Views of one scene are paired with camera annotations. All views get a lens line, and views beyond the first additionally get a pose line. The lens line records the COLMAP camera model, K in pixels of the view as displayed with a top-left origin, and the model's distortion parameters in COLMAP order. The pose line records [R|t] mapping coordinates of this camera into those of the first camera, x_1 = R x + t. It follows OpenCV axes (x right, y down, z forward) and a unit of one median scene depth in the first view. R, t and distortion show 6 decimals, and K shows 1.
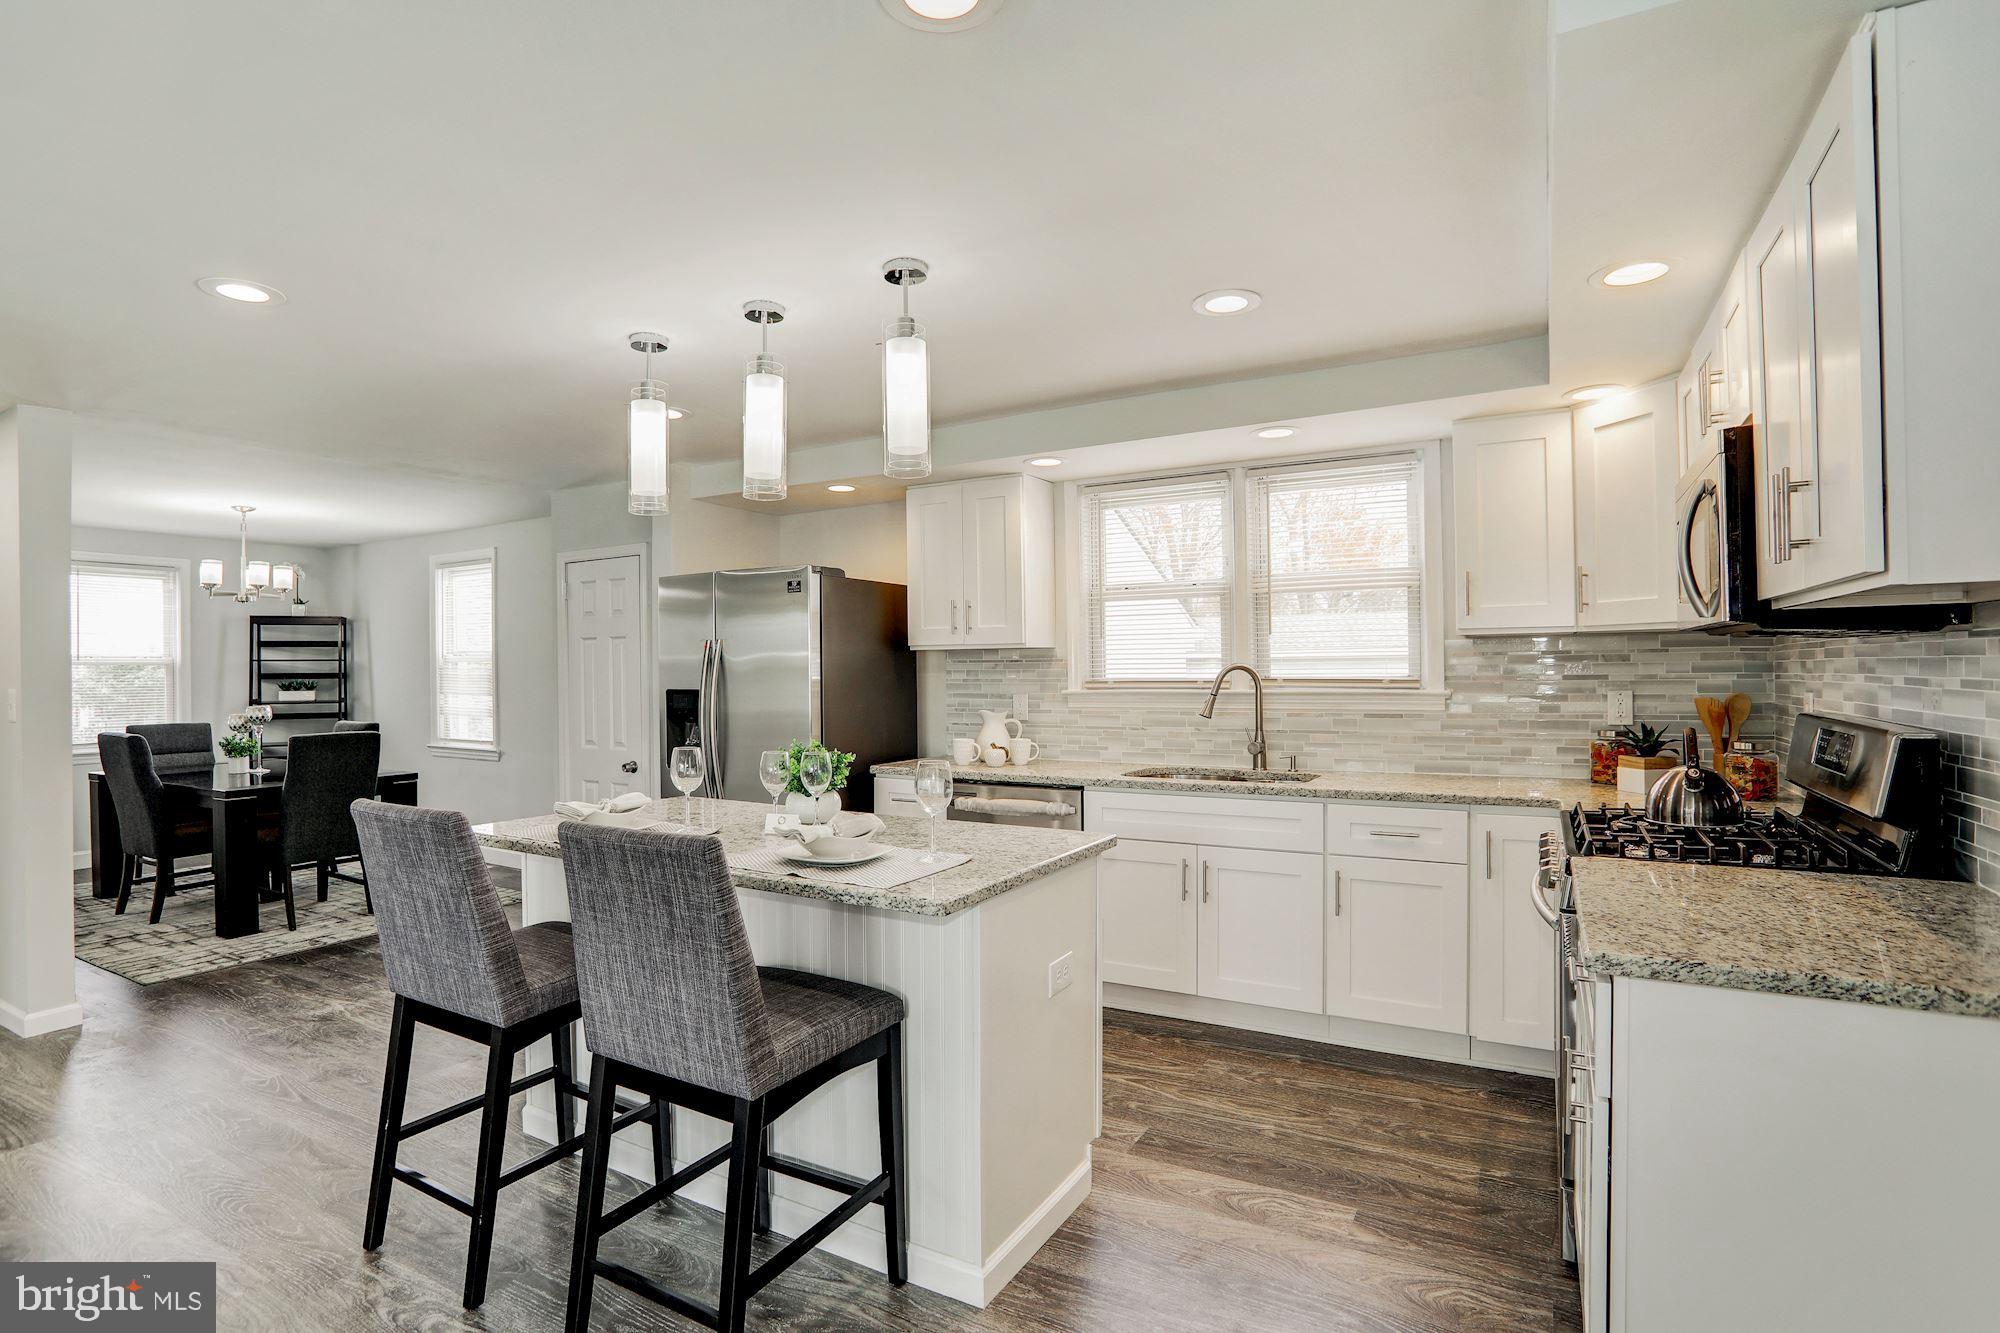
lens RADIAL K [[994.1, 0, 980.4], [0, 994.1, 669.9], [0, 0, 1]] dist [-0.082916, 0.037539]
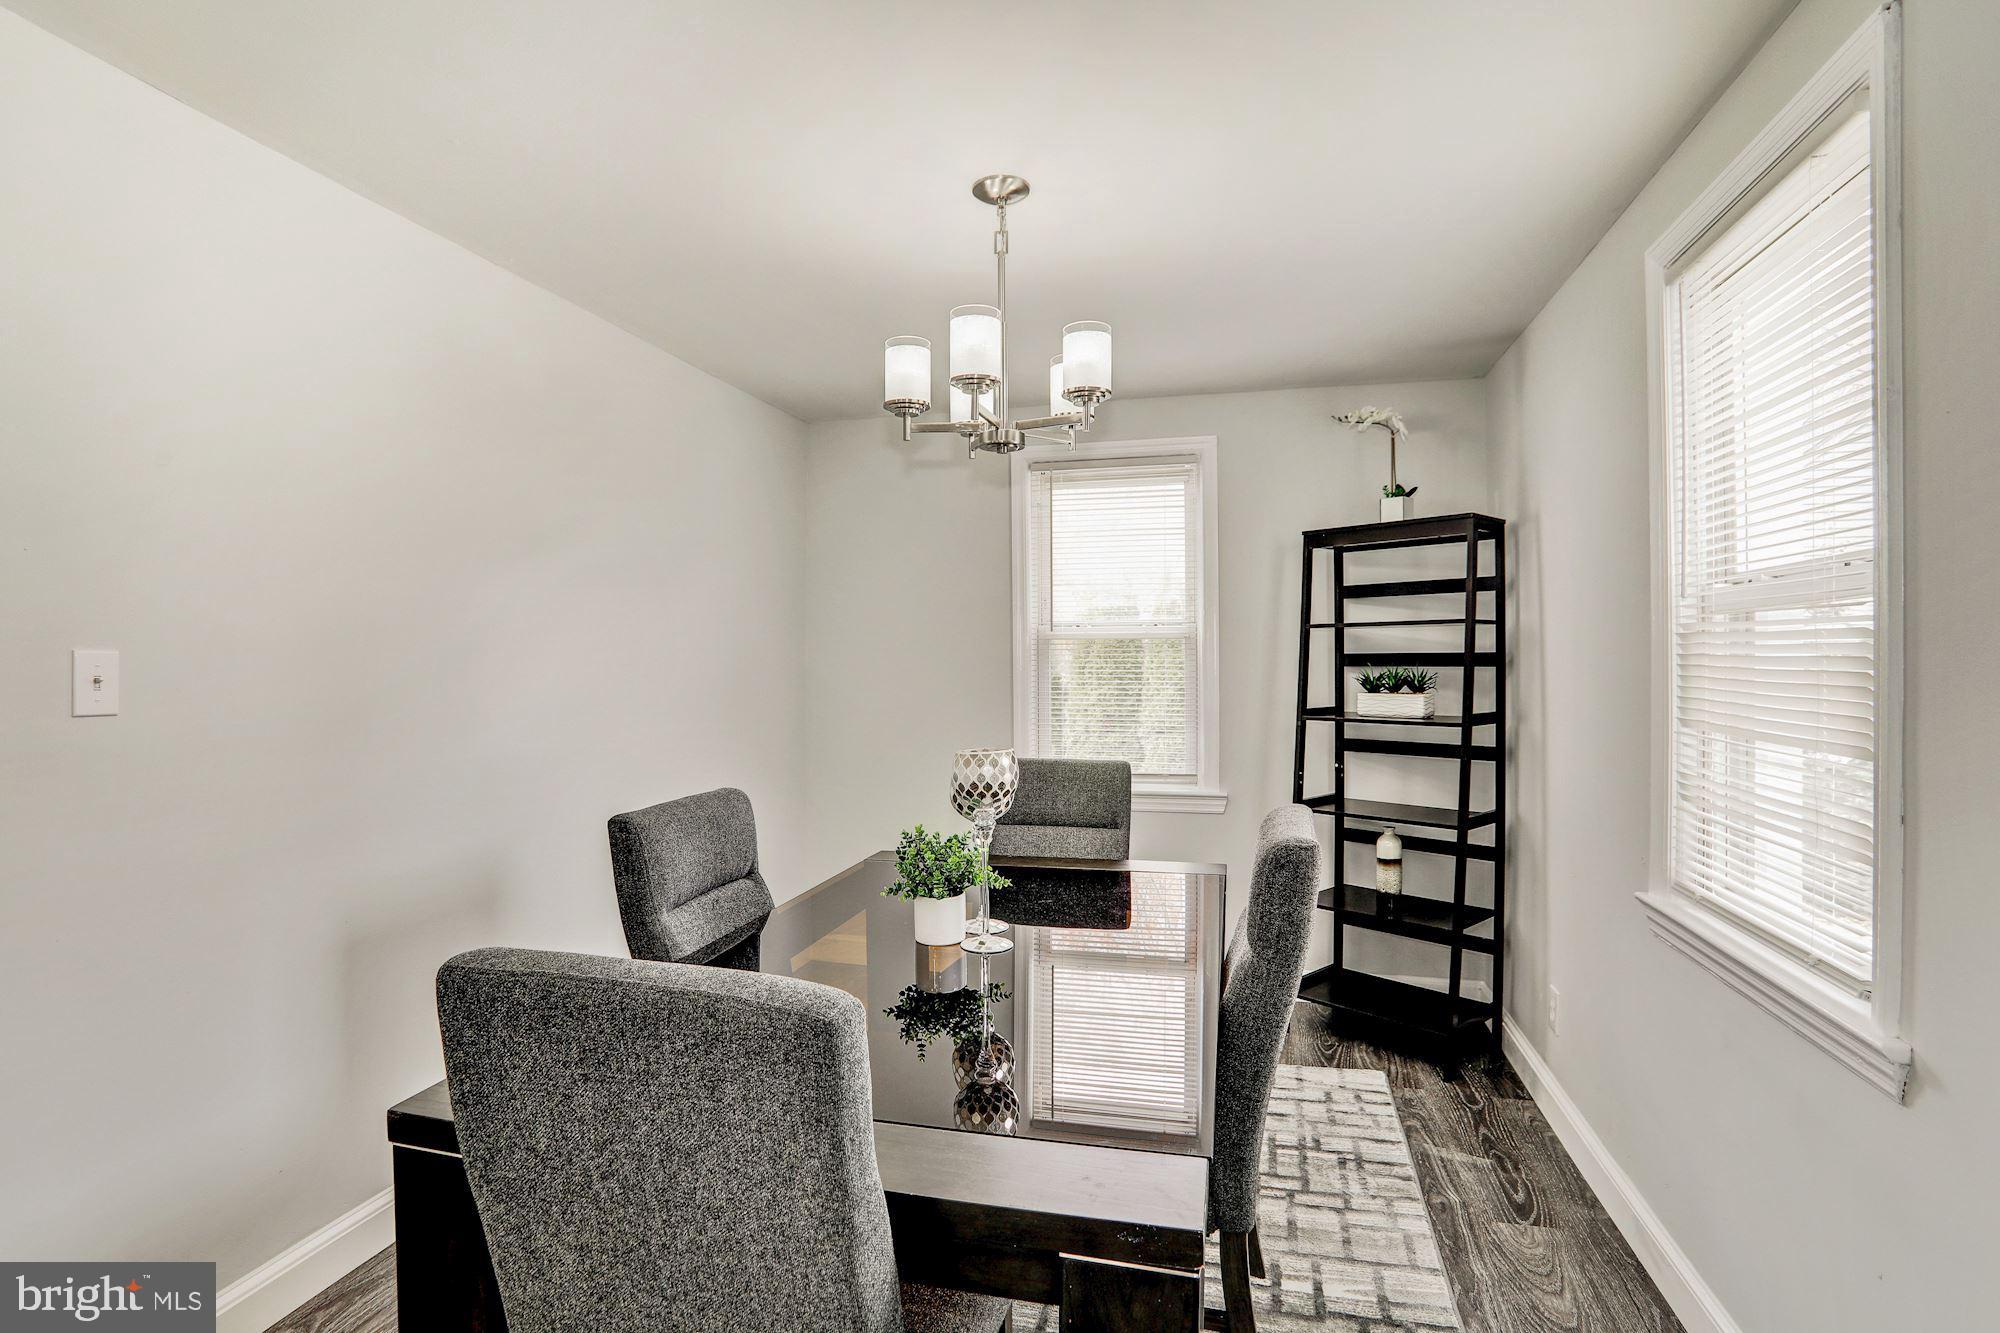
lens RADIAL K [[994.1, 0, 980.4], [0, 994.1, 669.9], [0, 0, 1]] dist [-0.082916, 0.037539]
pose [[0.268314, 0.014294, -0.963225, -0.331801], [-0.003820, 0.999898, 0.013774, 0.005605], [0.963324, -0.000017, 0.268342, 0.707128]]
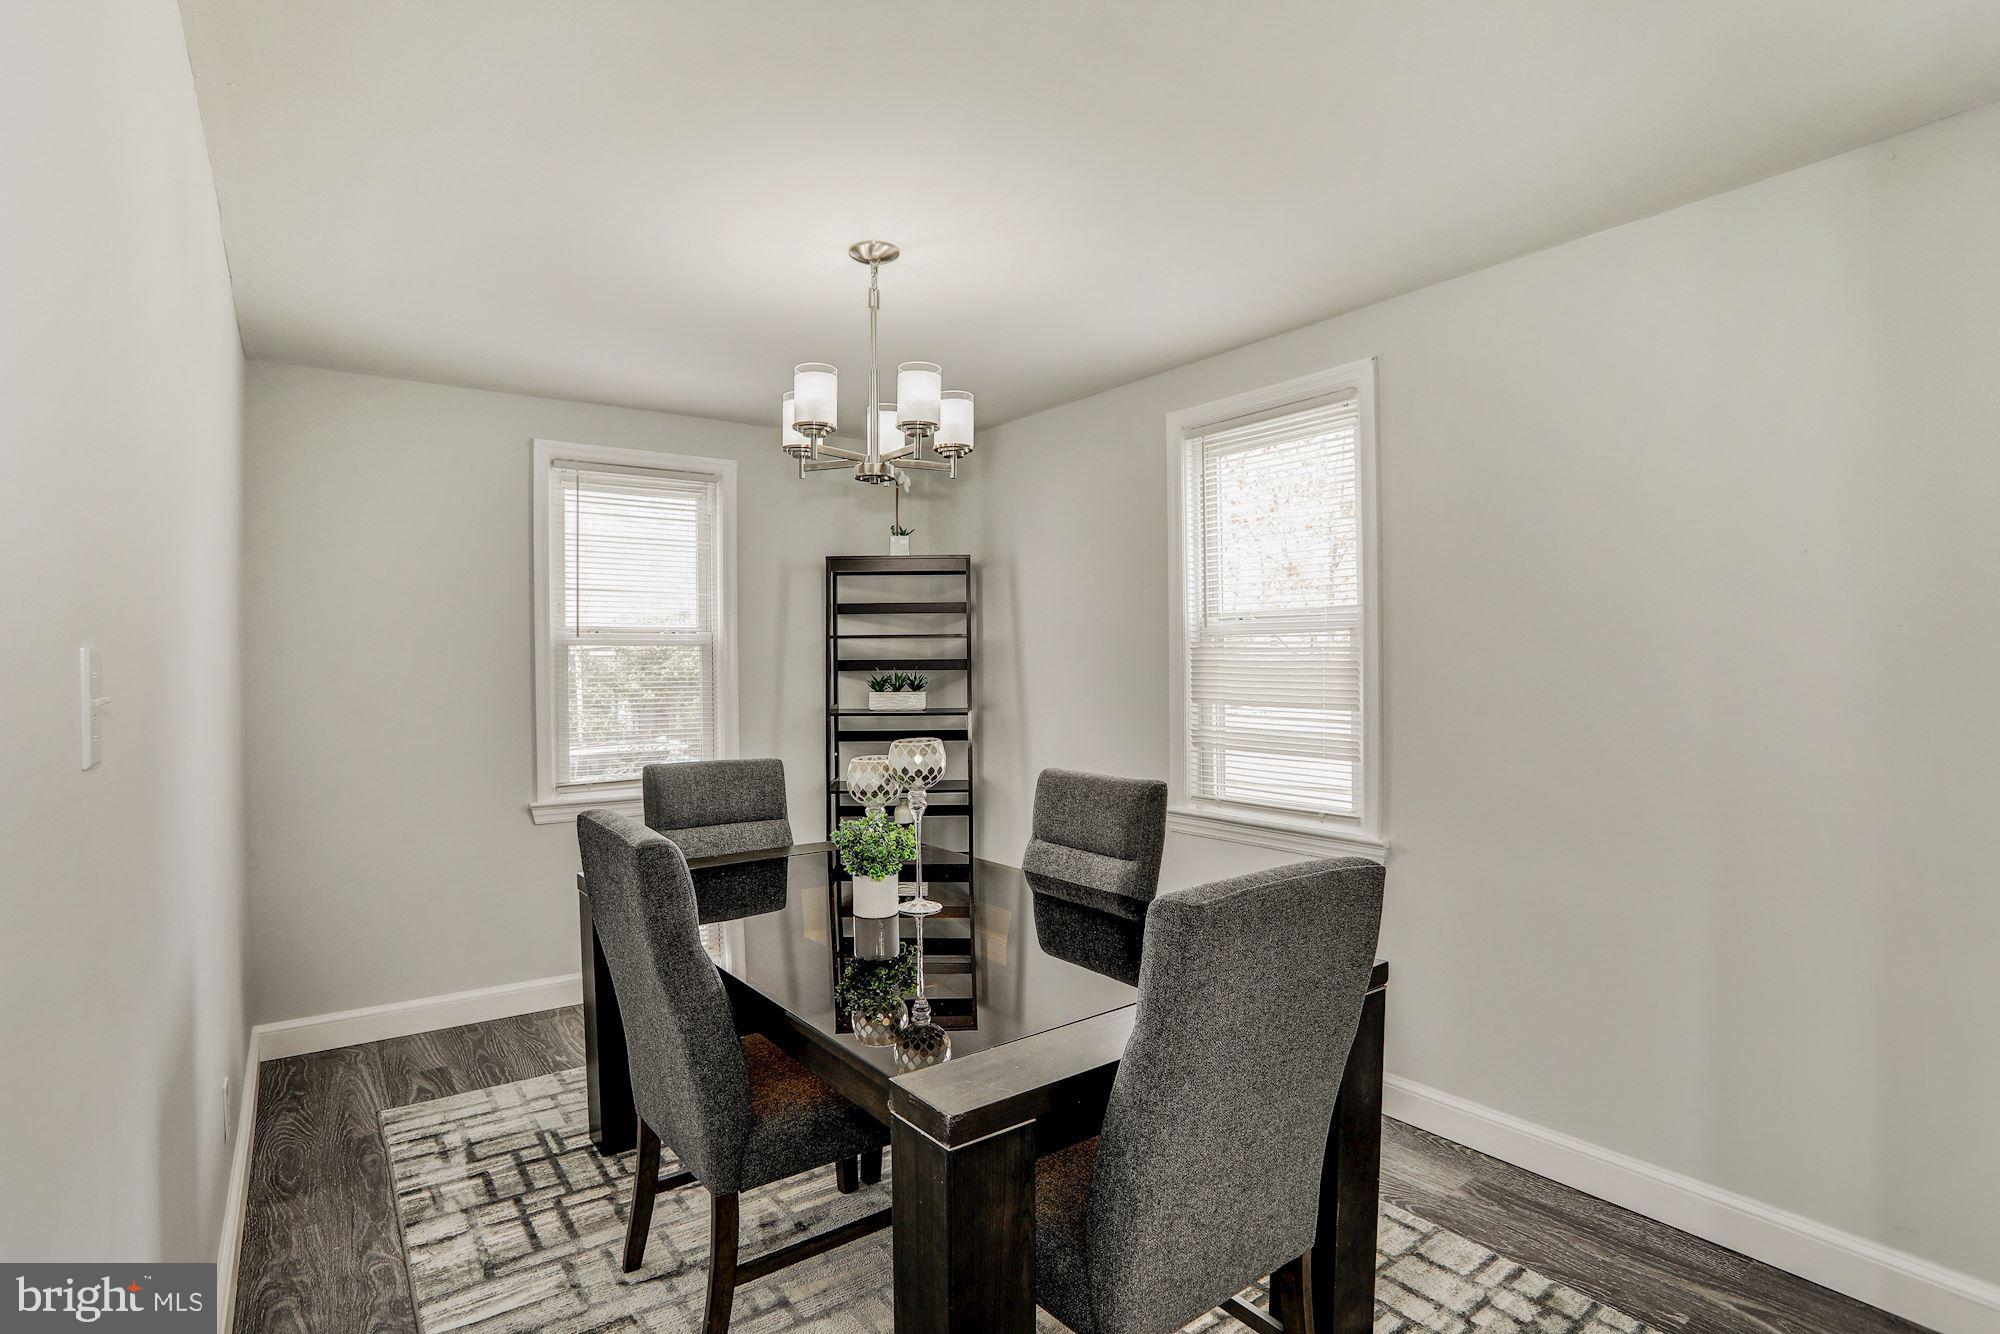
lens RADIAL K [[994.1, 0, 980.4], [0, 994.1, 670.4], [0, 0, 1]] dist [-0.082916, 0.037539]
pose [[0.915485, 0.002738, -0.402343, -0.441667], [-0.000738, 0.999987, 0.005125, 0.006547], [0.402351, -0.004395, 0.915475, 0.501838]]
